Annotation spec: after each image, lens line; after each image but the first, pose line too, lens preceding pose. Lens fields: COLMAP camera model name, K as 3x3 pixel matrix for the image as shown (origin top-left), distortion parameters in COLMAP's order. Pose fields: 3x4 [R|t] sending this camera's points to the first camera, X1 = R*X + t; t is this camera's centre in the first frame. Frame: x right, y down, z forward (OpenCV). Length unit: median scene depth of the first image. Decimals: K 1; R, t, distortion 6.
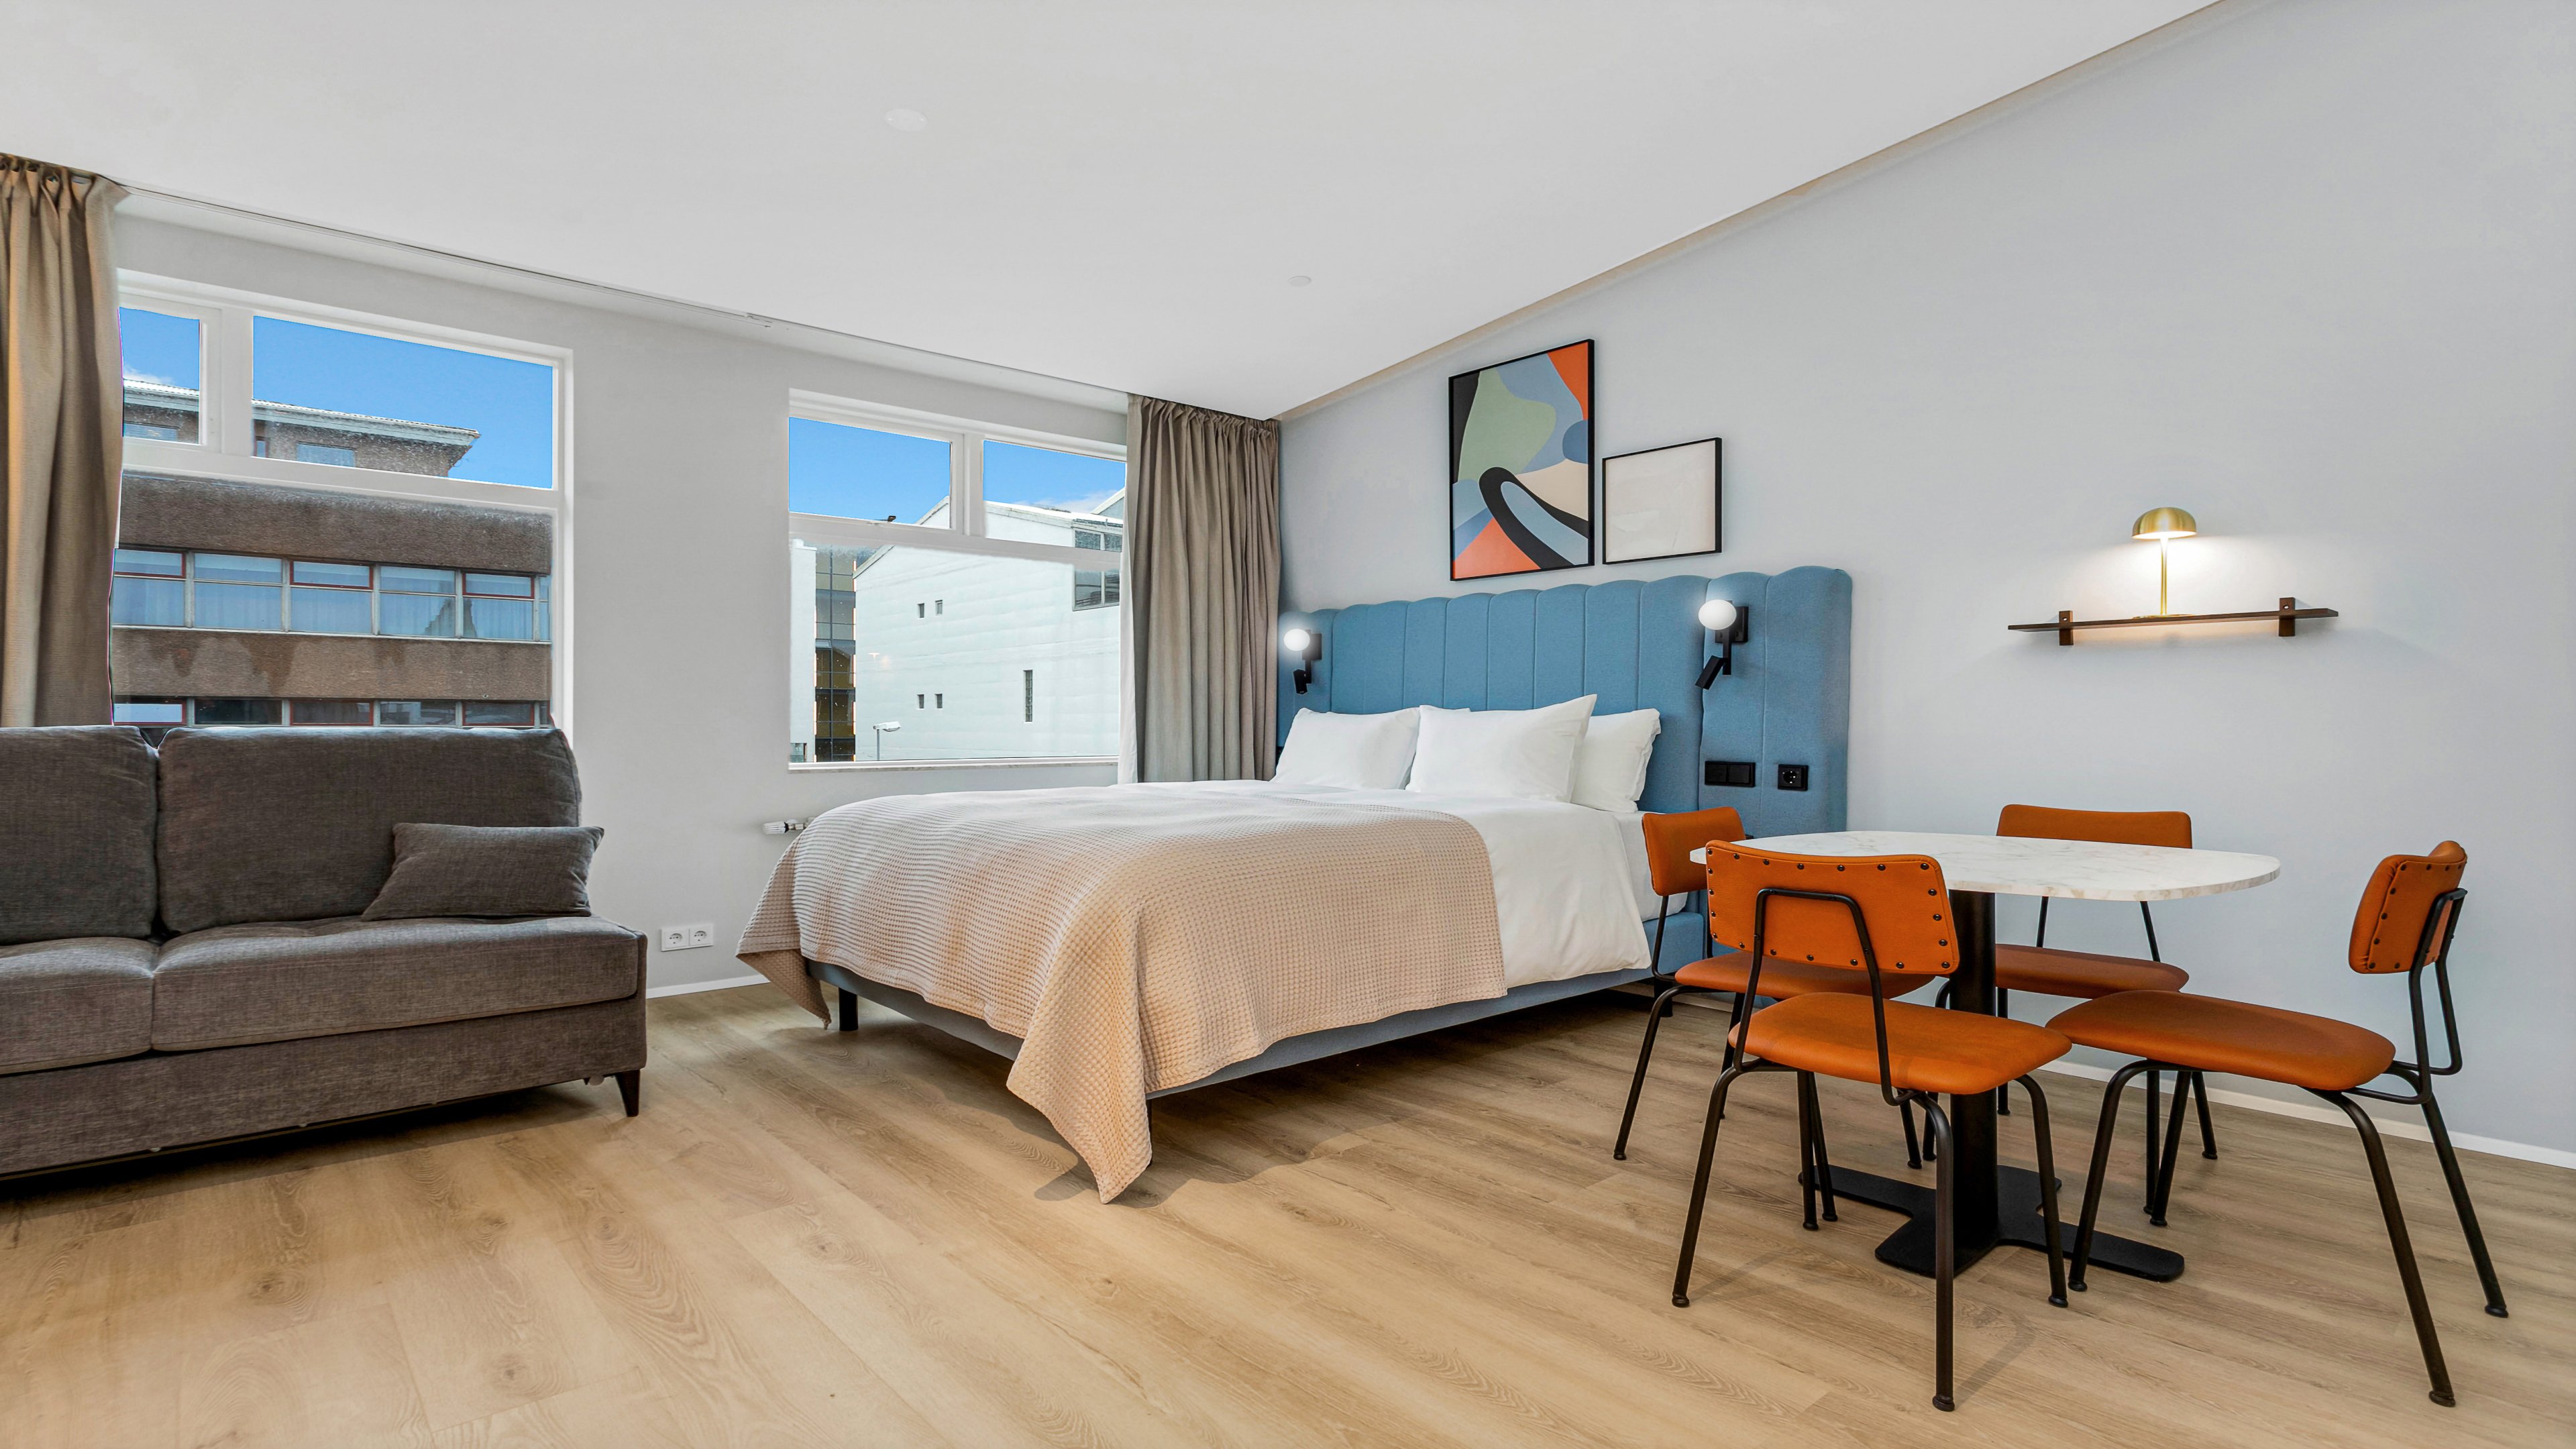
lens RADIAL K [[1288.8, 0, 1353.4], [0, 1288.8, 722.1], [0, 0, 1]] dist [0.001808, 0.000432]
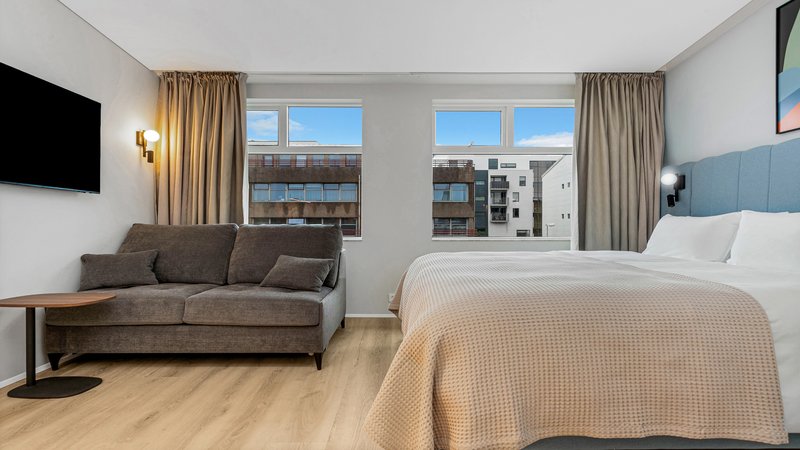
lens RADIAL K [[389.6, 0, 402.9], [0, 389.6, 224.6], [0, 0, 1]] dist [0.008808, 0.000114]
pose [[0.729123, 0.000383, -0.684383, 0.088979], [0.001401, 0.999997, 0.002053, 0.002913], [0.684381, -0.002456, 0.729120, 0.397367]]
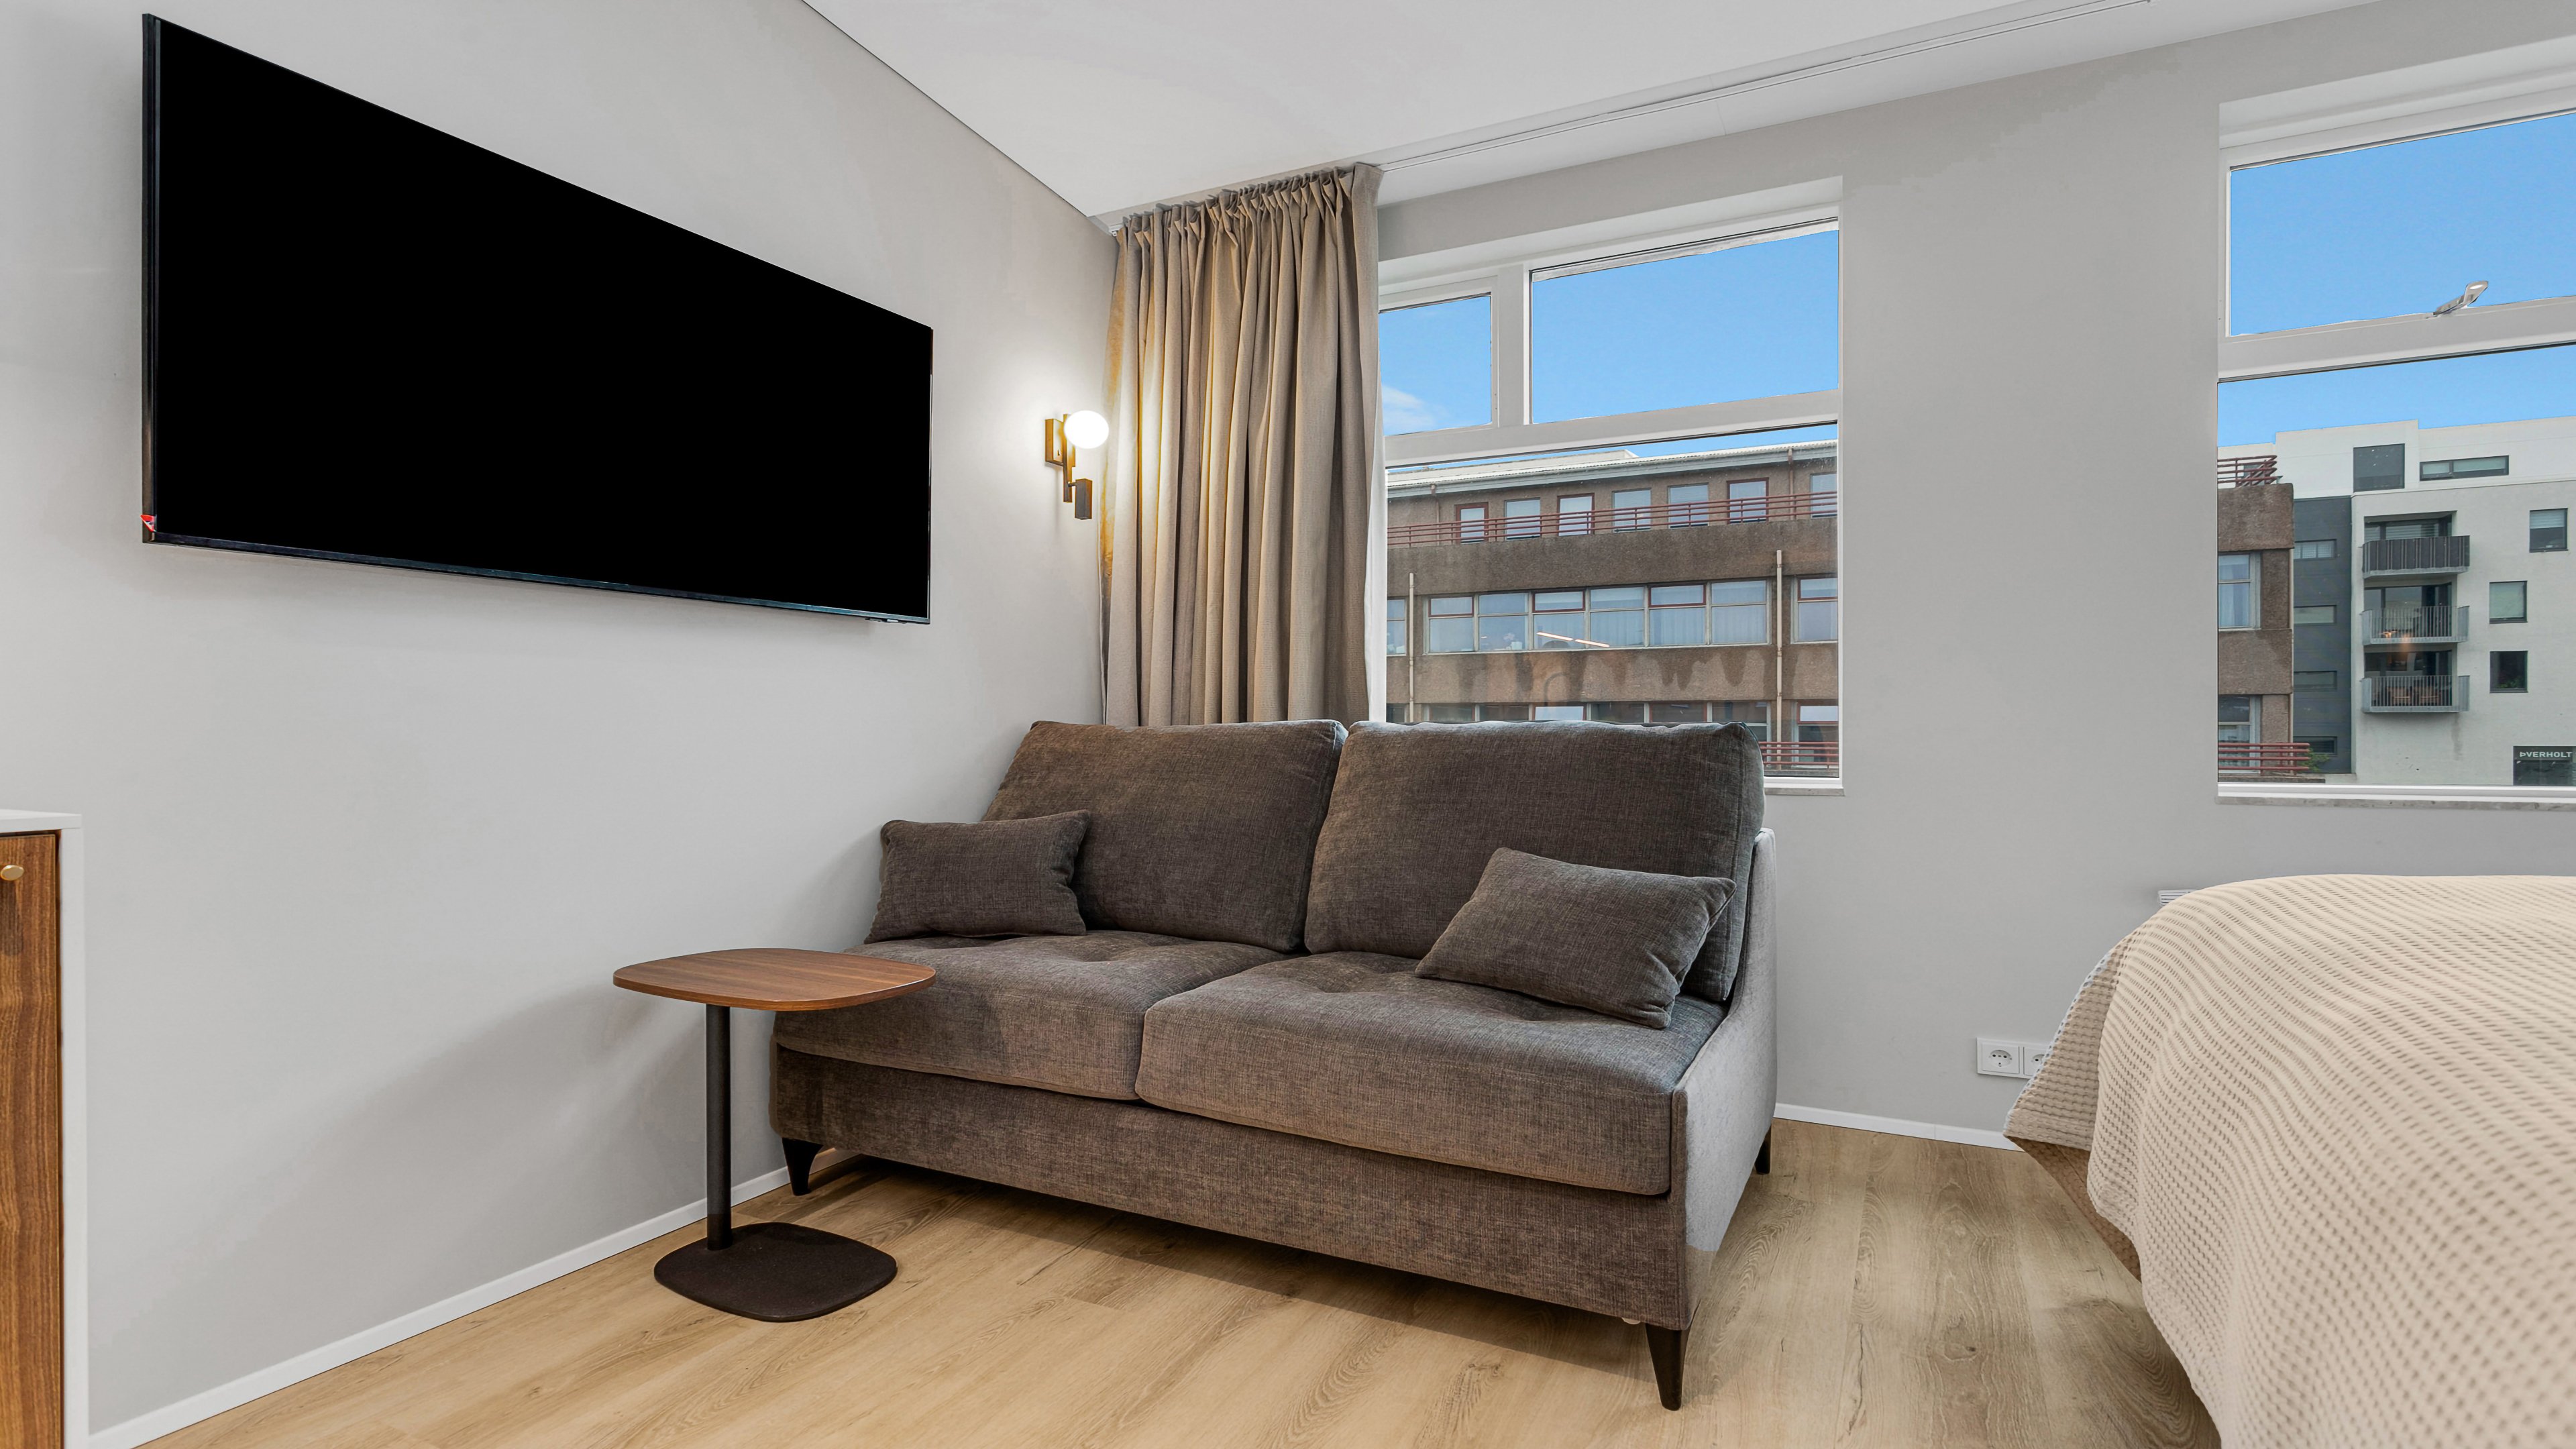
lens RADIAL K [[1232.7, 0, 1298.0], [0, 1232.7, 725.9], [0, 0, 1]] dist [0.001519, 0.000554]
pose [[0.334691, -0.000629, -0.942328, -0.077091], [0.004650, 0.999989, 0.000984, 0.004205], [0.942316, -0.004711, 0.334691, 0.498202]]
